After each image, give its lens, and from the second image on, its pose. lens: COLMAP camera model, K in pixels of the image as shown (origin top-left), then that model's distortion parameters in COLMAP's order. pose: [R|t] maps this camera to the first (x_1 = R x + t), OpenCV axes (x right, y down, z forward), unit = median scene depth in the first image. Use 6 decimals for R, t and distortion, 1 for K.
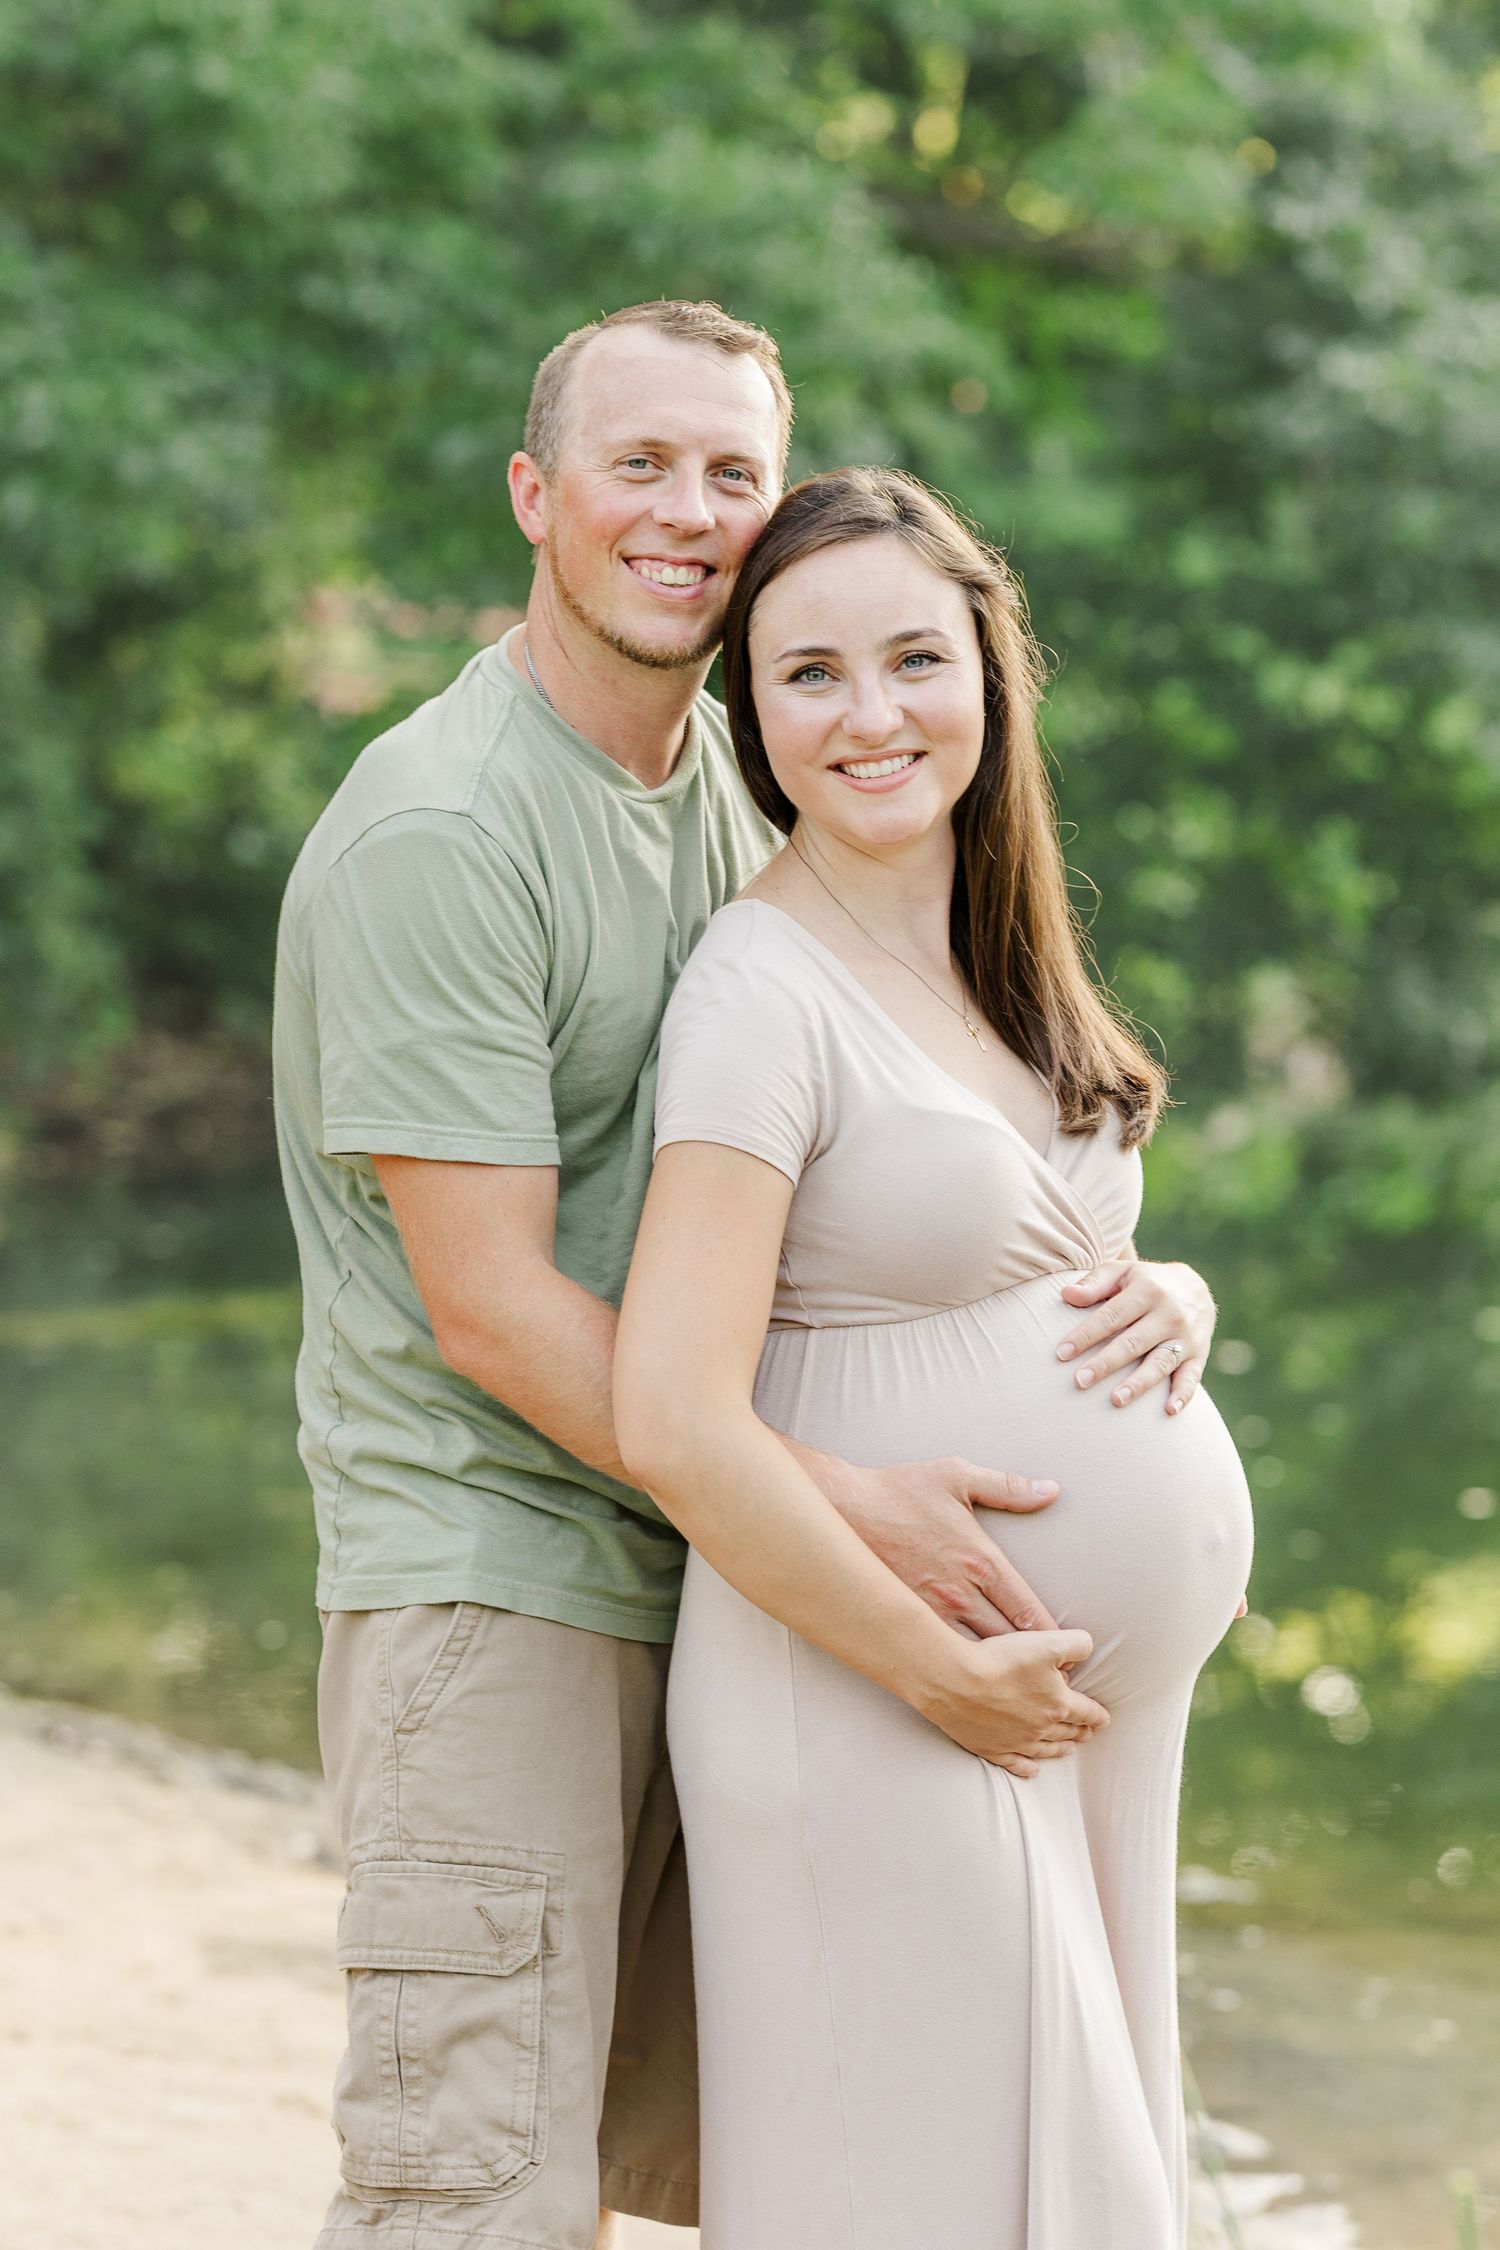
lens RADIAL K [[5786.7, 0, 752.0], [0, 5786.7, 1119.1], [0, 0, 1]] dist [0.026875, 0.000000]
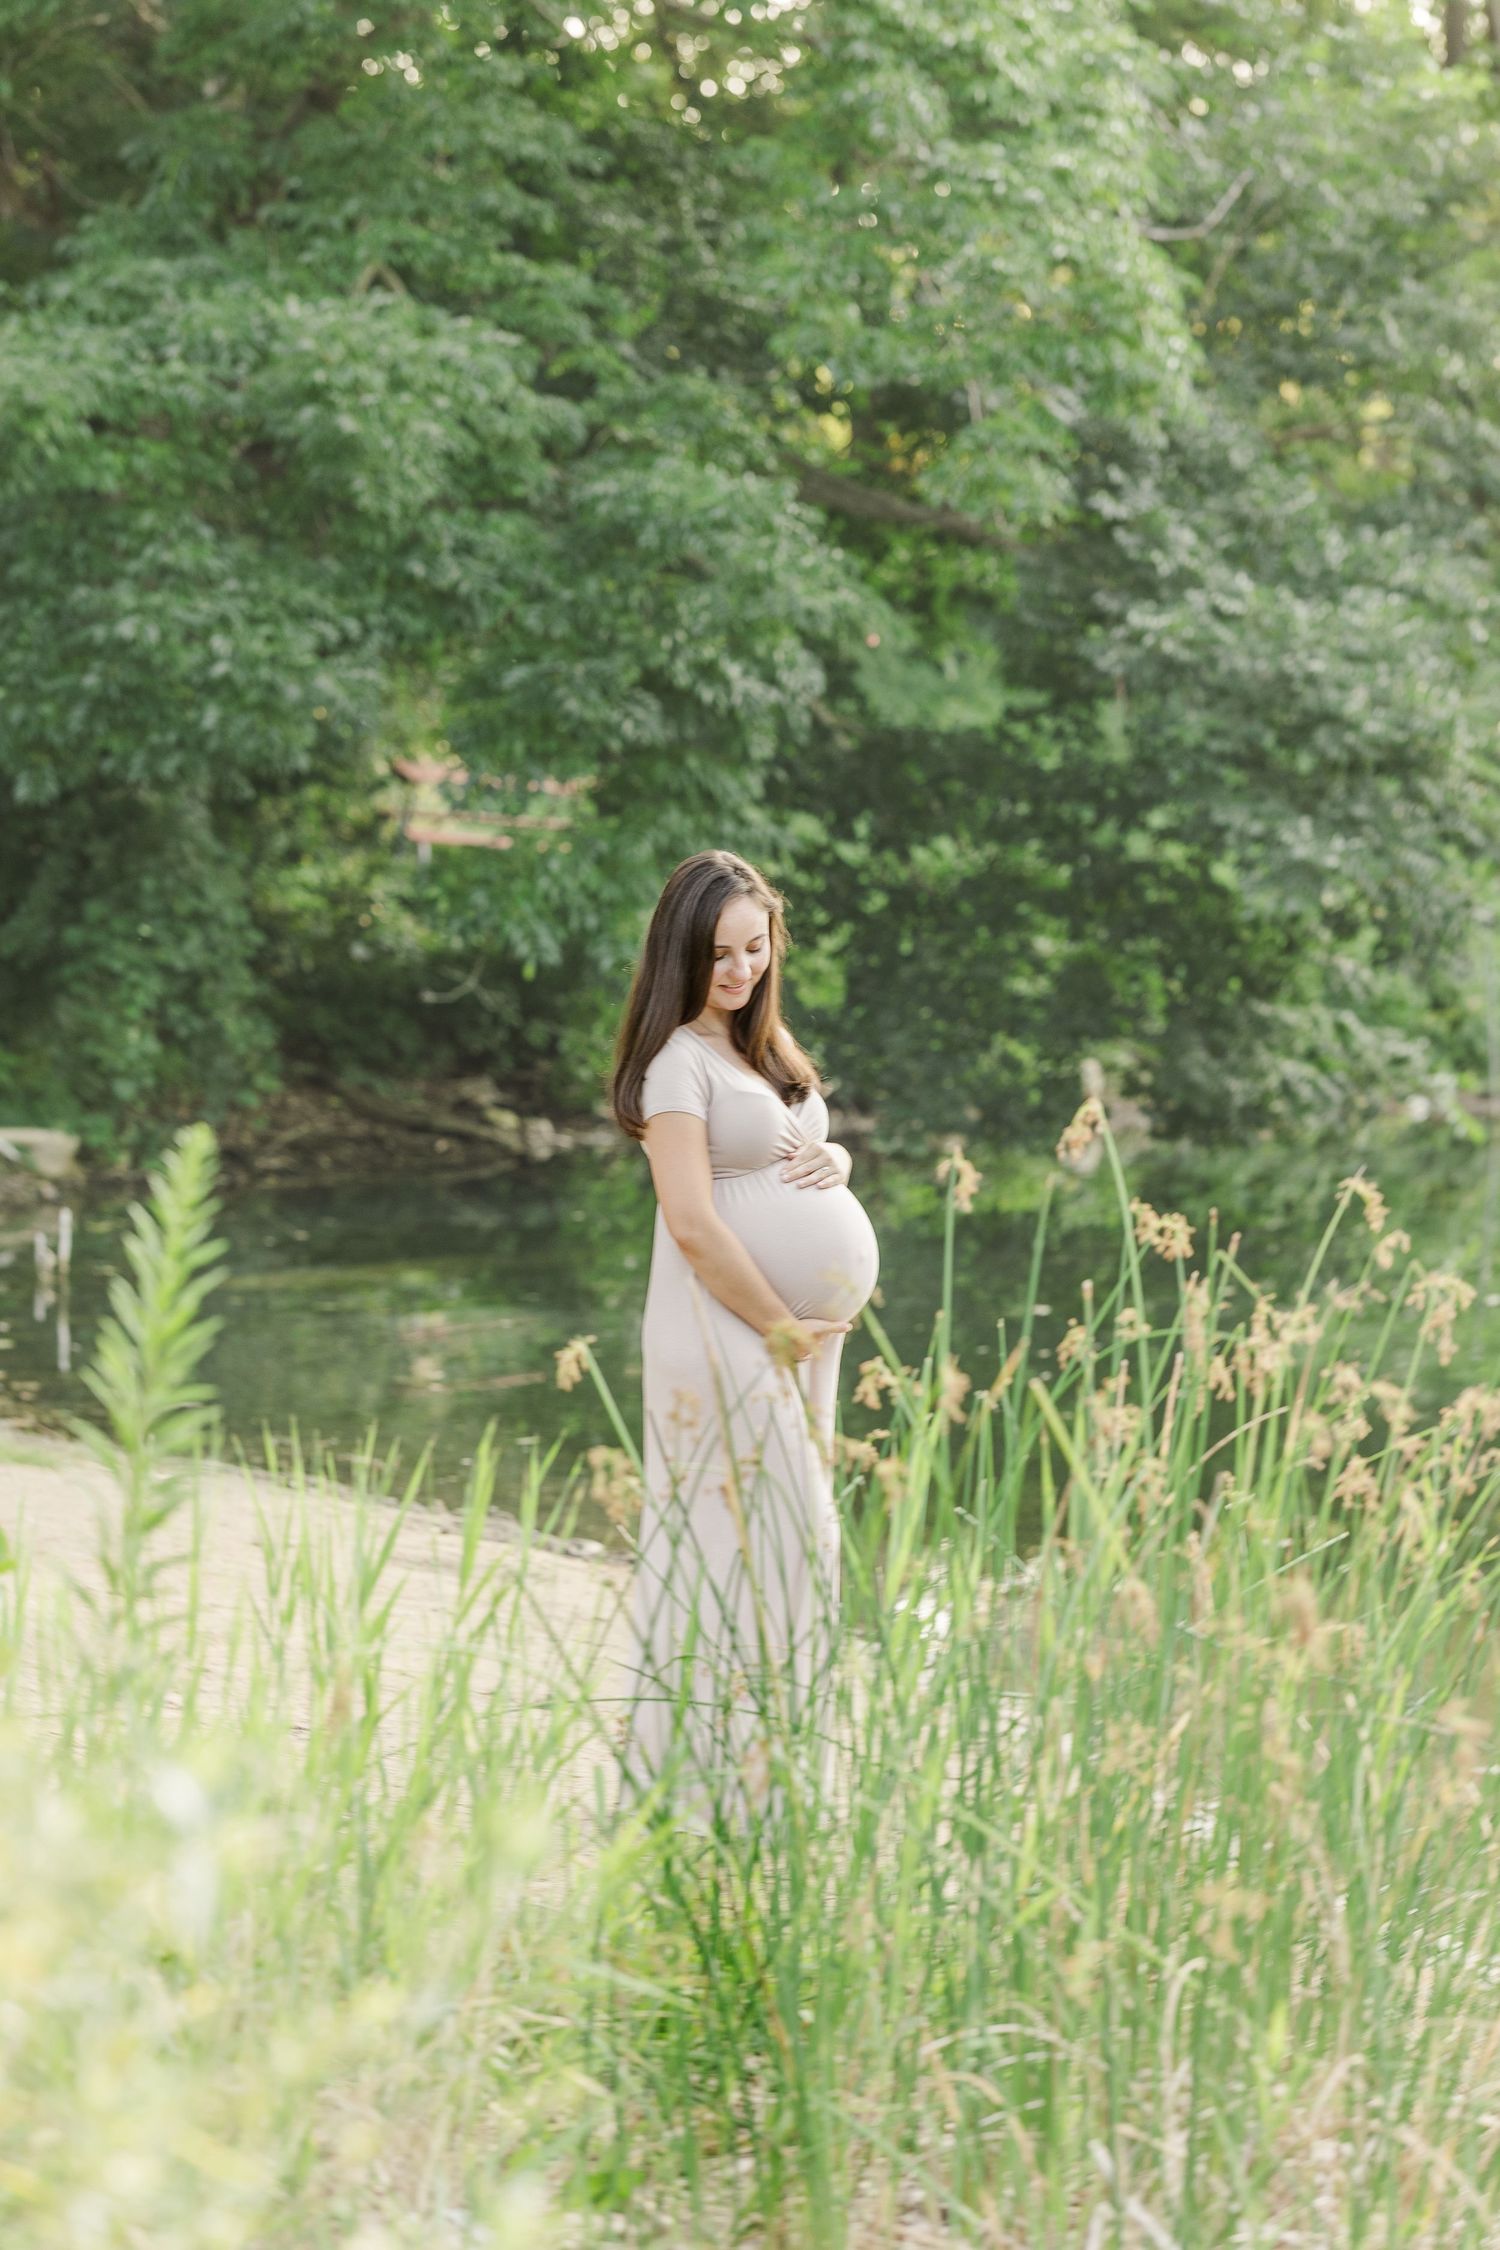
lens RADIAL K [[5786.7, 0, 748.1], [0, 5786.7, 1128.4], [0, 0, 1]] dist [0.026875, 0.000000]
pose [[0.999949, 0.001133, -0.010003, 0.020321], [-0.001264, 0.999914, -0.013085, 0.013518], [0.009987, 0.013096, 0.999864, -0.408575]]
